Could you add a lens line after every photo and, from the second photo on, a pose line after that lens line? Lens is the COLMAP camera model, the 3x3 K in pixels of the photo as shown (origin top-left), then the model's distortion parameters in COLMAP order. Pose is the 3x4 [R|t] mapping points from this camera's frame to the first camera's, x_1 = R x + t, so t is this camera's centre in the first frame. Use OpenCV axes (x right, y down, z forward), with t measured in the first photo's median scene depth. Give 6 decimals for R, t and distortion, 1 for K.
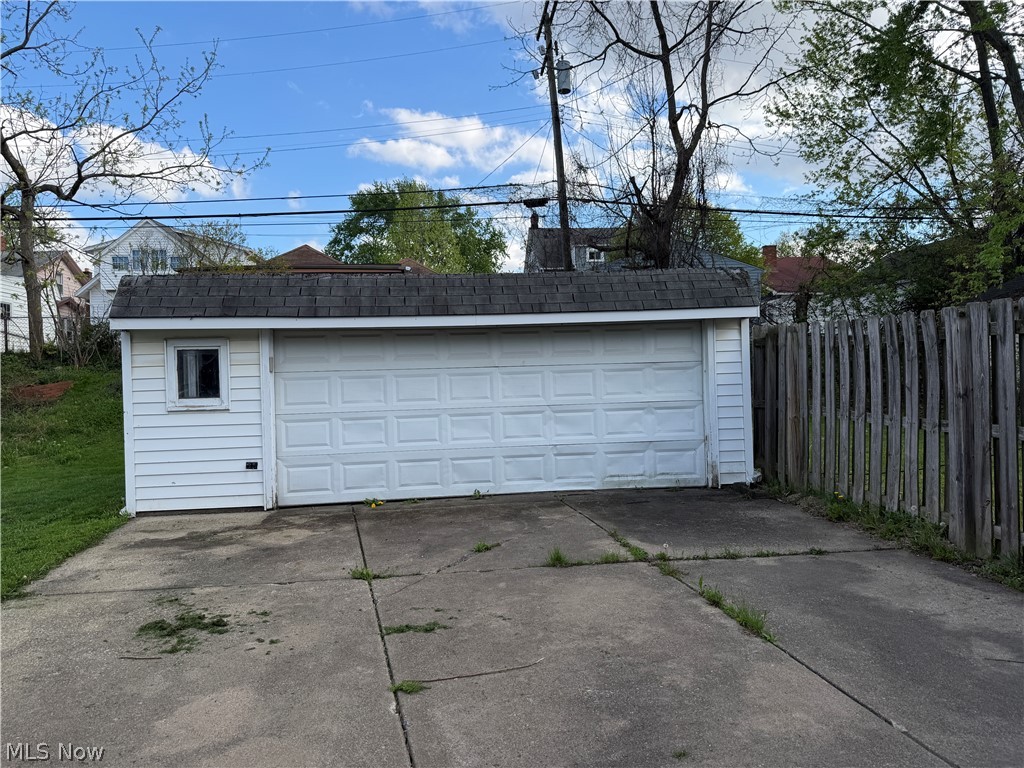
lens RADIAL K [[718.0, 0, 523.0], [0, 718.0, 380.2], [0, 0, 1]] dist [0.053182, -0.068403]
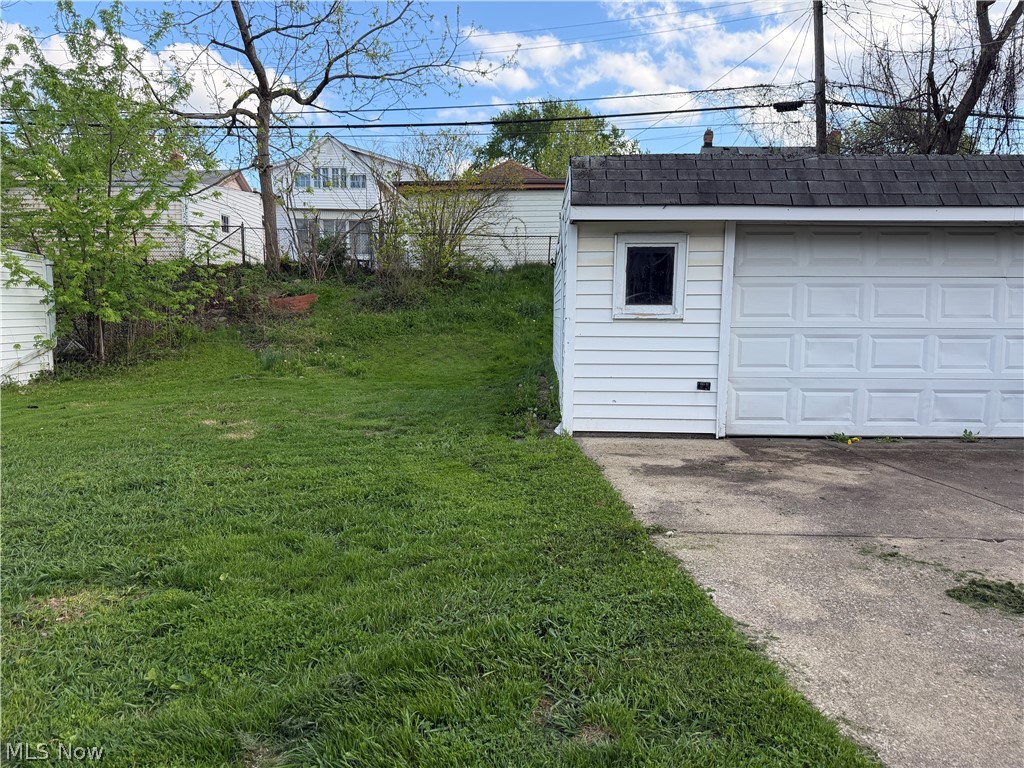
lens RADIAL K [[718.0, 0, 504.9], [0, 718.0, 388.3], [0, 0, 1]] dist [0.053182, -0.068403]
pose [[0.987563, 0.049652, -0.149181, -0.465609], [-0.034338, 0.994034, 0.103526, 0.039597], [0.153431, -0.097116, 0.983376, 0.125074]]
